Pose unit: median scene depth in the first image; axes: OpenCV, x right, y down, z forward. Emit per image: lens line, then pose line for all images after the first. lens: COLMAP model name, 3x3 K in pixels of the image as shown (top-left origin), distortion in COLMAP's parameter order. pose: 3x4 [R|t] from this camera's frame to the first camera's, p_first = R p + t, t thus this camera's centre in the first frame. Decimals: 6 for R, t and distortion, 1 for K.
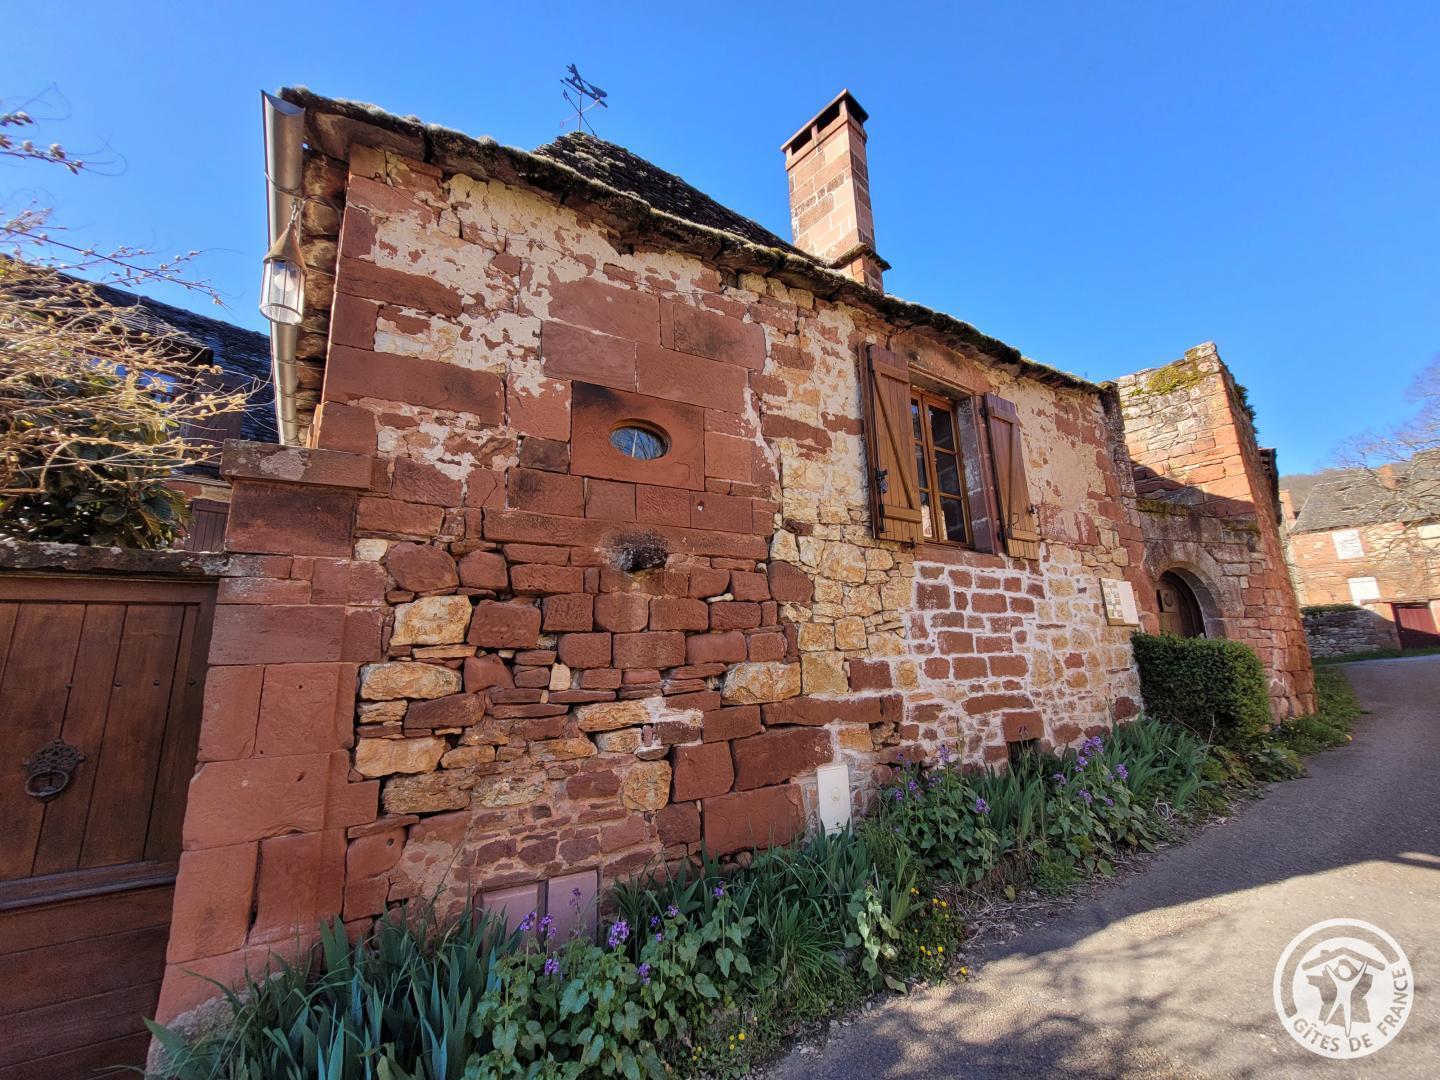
lens RADIAL K [[585.3, 0, 720.4], [0, 585.3, 536.6], [0, 0, 1]] dist [0.002536, -0.000583]
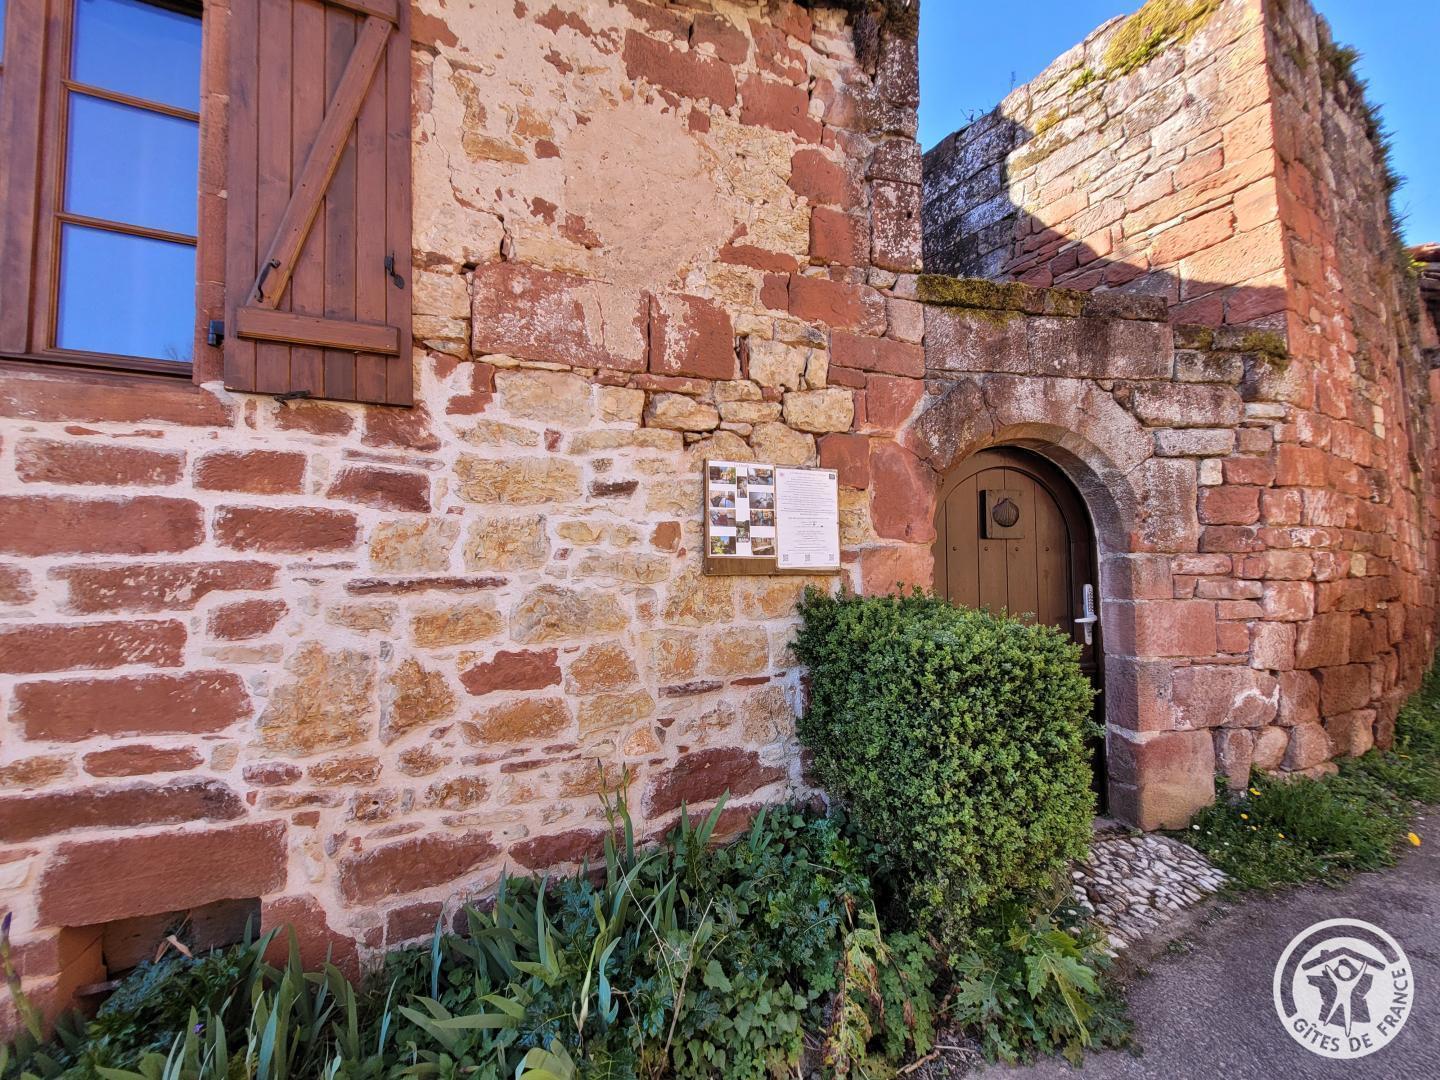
lens RADIAL K [[570.3, 0, 717.8], [0, 570.3, 541.5], [0, 0, 1]] dist [0.005537, -0.000650]
pose [[0.983650, 0.012678, -0.179644, 0.737064], [0.017952, 0.985647, 0.167861, 0.061674], [0.179194, -0.168341, 0.969304, 0.620664]]
